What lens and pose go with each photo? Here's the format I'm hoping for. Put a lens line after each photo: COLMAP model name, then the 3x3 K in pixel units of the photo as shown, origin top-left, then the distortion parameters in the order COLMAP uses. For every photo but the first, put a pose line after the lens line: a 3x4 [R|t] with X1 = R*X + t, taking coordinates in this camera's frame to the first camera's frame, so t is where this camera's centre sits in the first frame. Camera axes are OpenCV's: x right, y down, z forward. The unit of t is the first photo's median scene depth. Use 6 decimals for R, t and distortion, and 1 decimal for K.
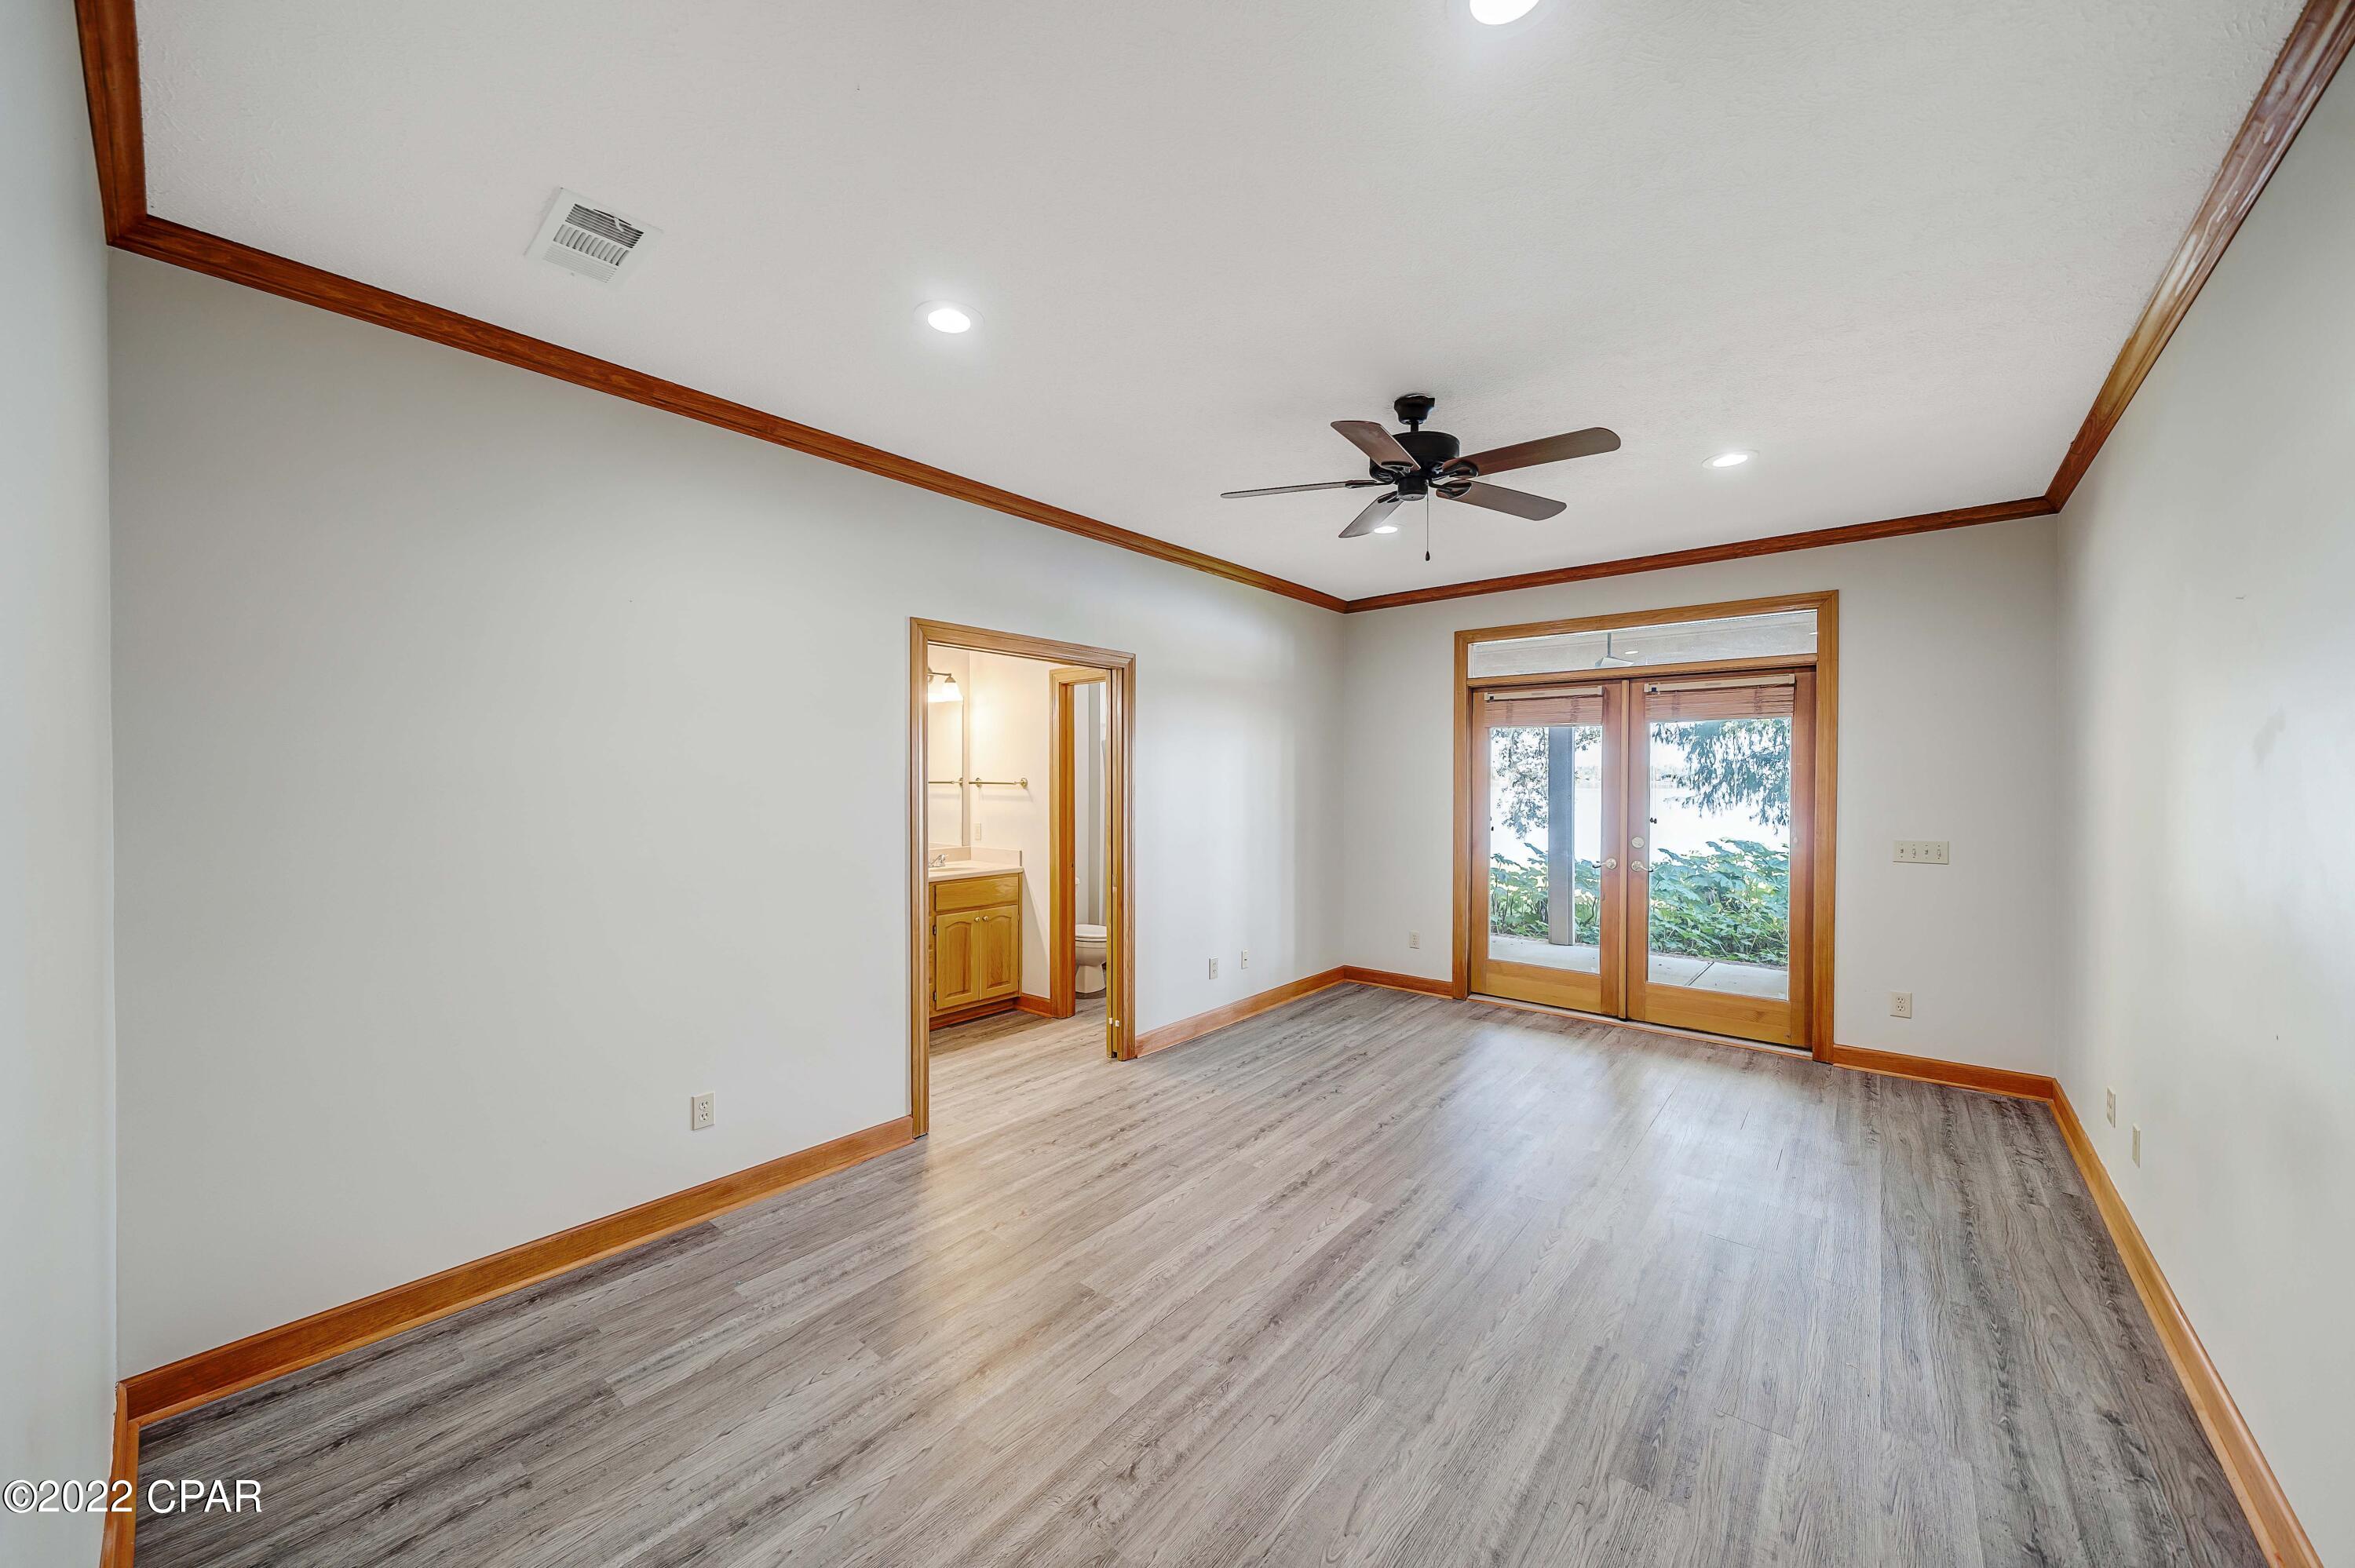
lens RADIAL K [[843.3, 0, 1176.8], [0, 843.3, 778.1], [0, 0, 1]] dist [-0.002118, -0.000185]
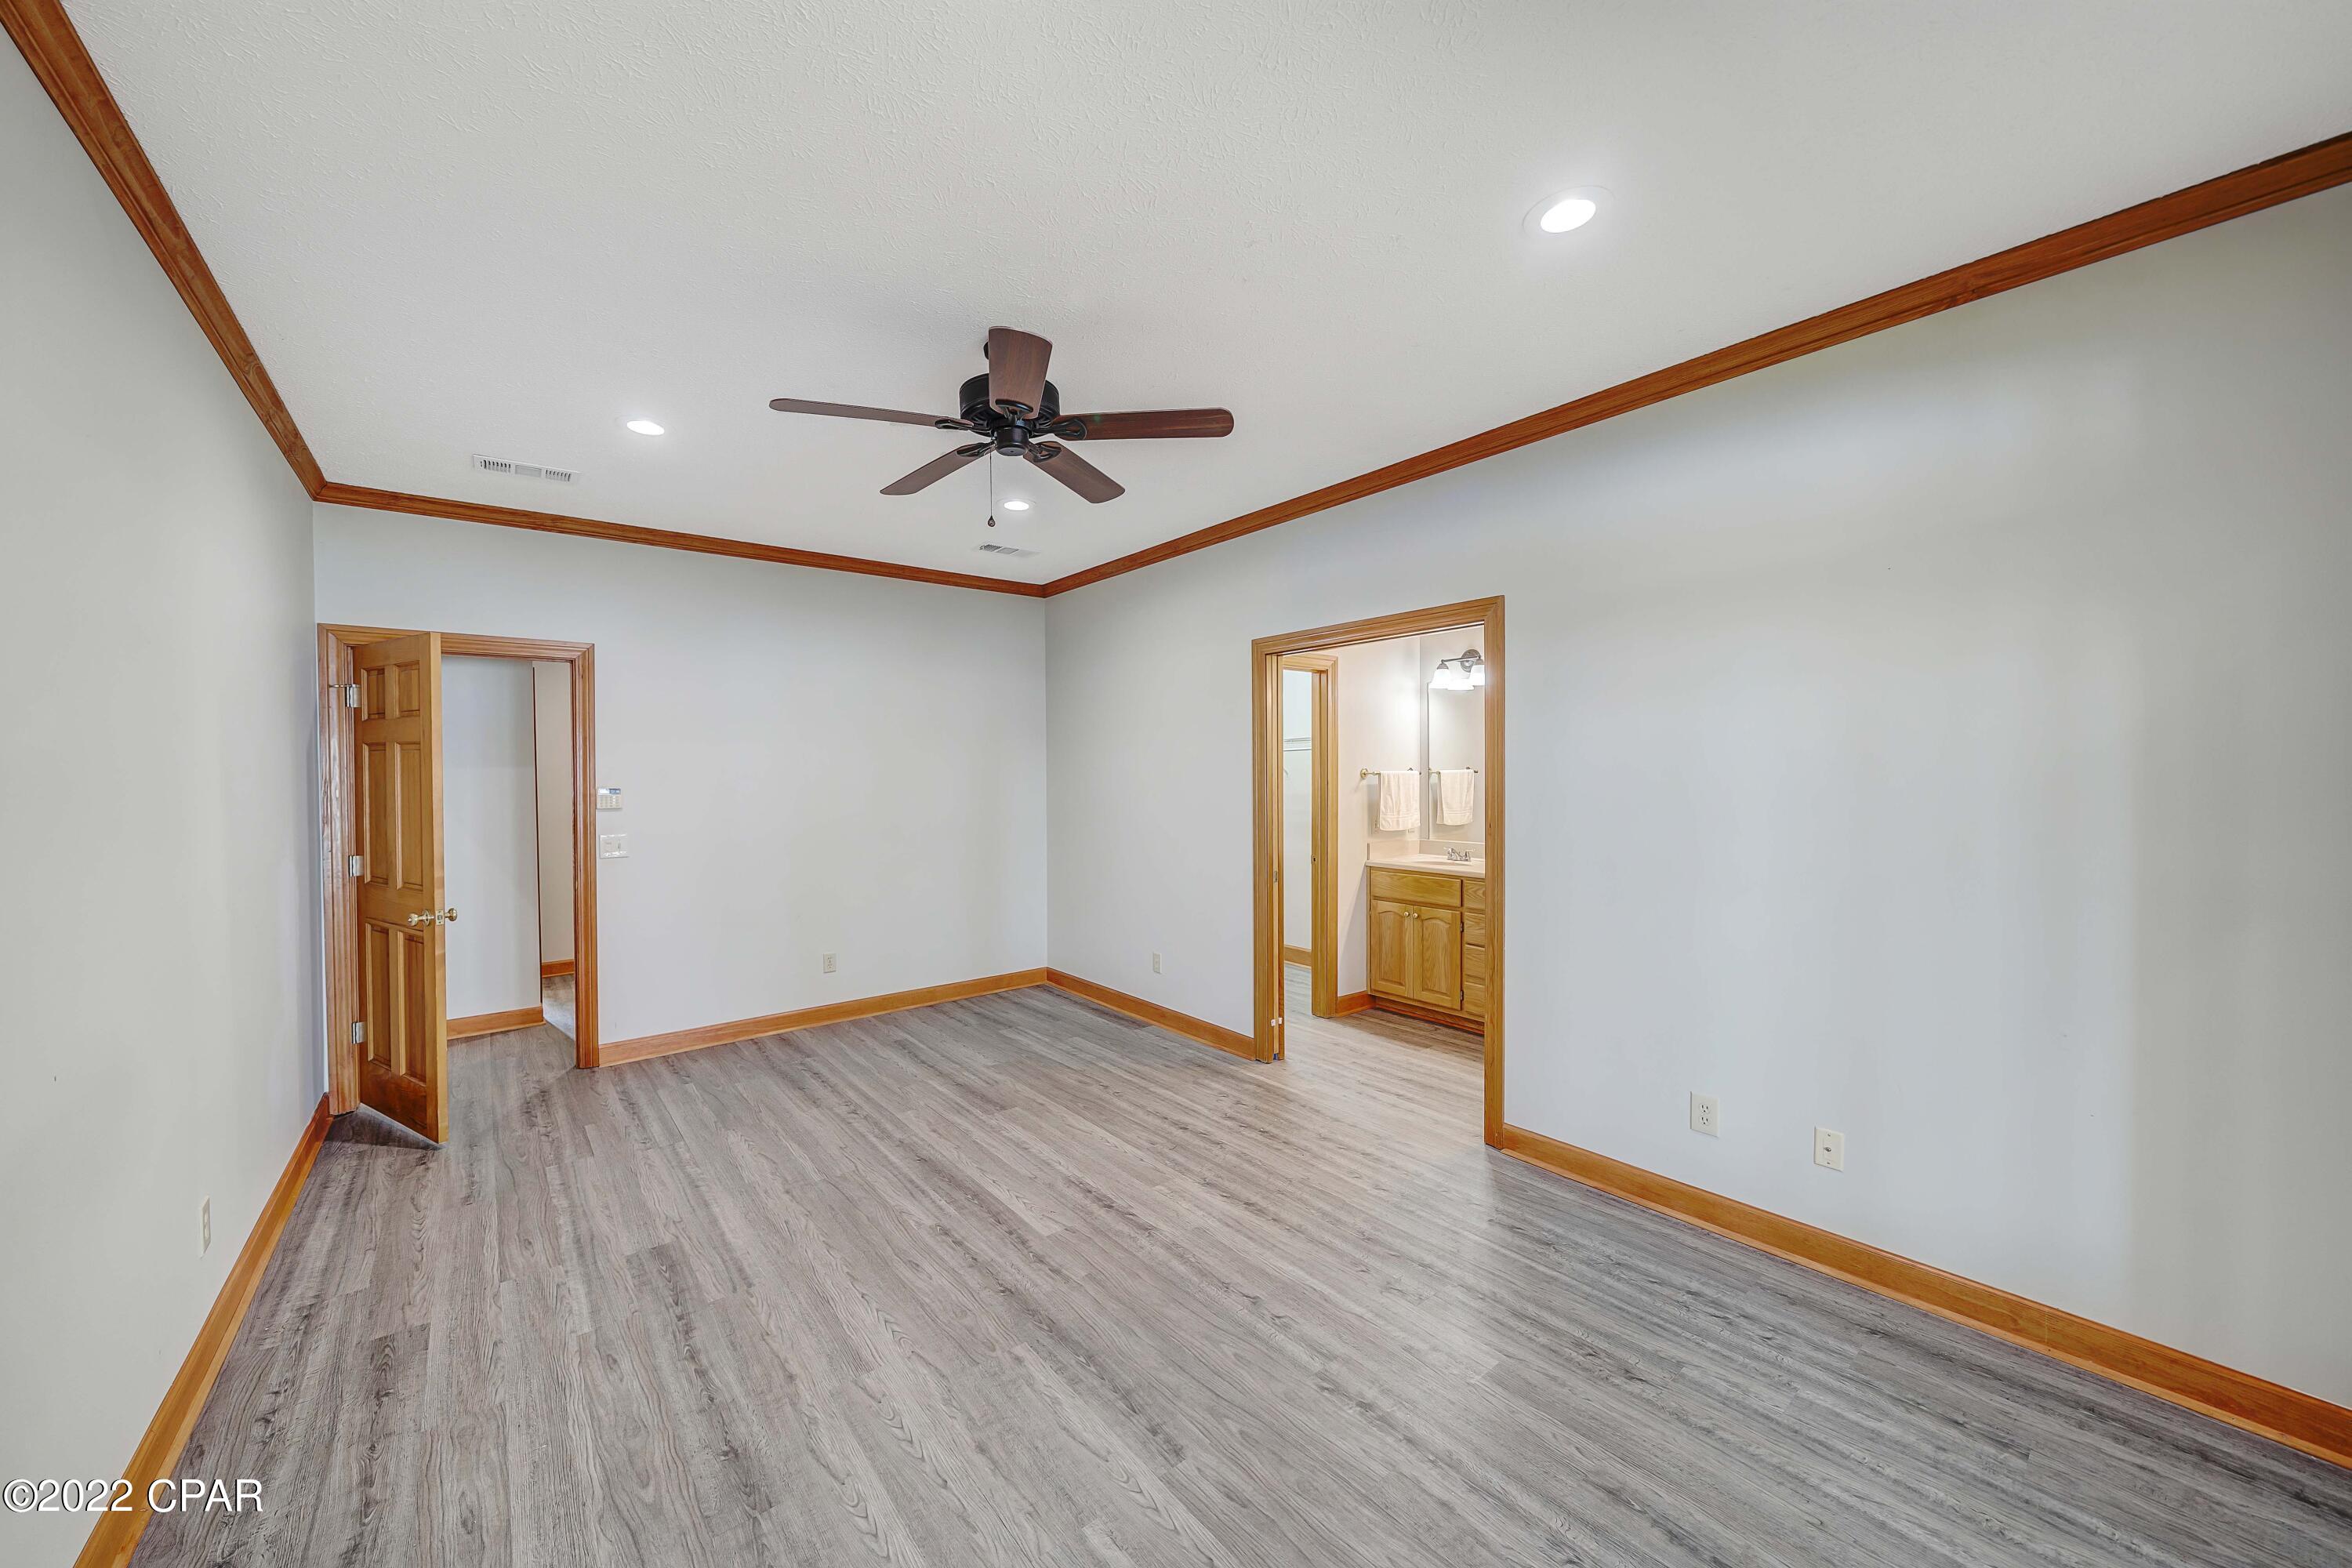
lens RADIAL K [[885.7, 0, 1191.1], [0, 885.7, 784.7], [0, 0, 1]] dist [-0.000281, -0.000200]
pose [[-0.194250, 0.016283, -0.980817, 1.148425], [0.007747, 0.999856, 0.015065, 0.001535], [0.980921, -0.004672, -0.194348, 1.356746]]
